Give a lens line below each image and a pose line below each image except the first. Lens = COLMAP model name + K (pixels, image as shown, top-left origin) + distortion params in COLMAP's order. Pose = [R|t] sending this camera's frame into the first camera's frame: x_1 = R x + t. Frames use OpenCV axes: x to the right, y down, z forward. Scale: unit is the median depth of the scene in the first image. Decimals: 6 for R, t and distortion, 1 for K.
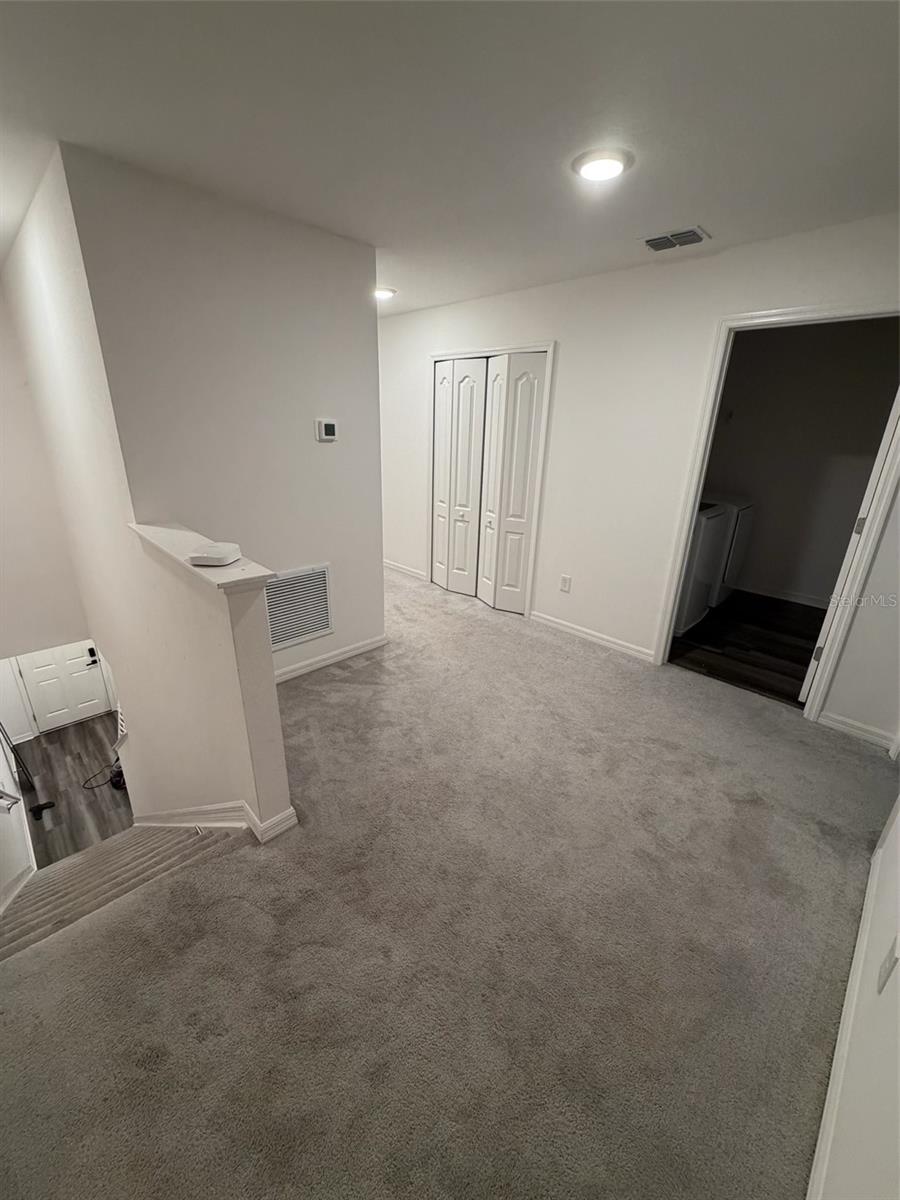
lens RADIAL K [[475.4, 0, 453.2], [0, 475.4, 598.5], [0, 0, 1]] dist [-0.000705, -0.001310]
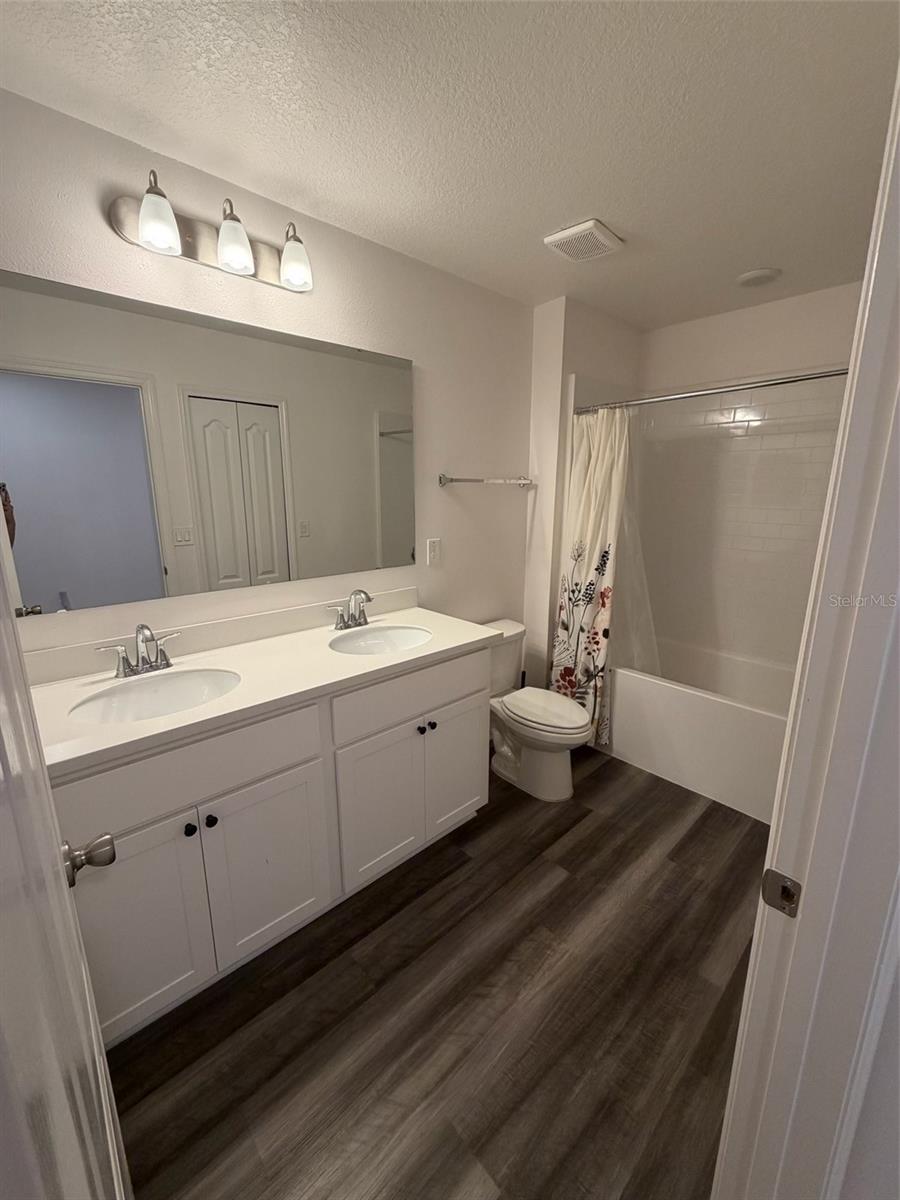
lens RADIAL K [[475.4, 0, 450.2], [0, 475.4, 598.6], [0, 0, 1]] dist [-0.000705, -0.001310]
pose [[0.037029, -0.249127, 0.967763, -0.779605], [0.340537, 0.913609, 0.222157, -0.228529], [-0.939502, 0.321333, 0.118667, 0.612559]]
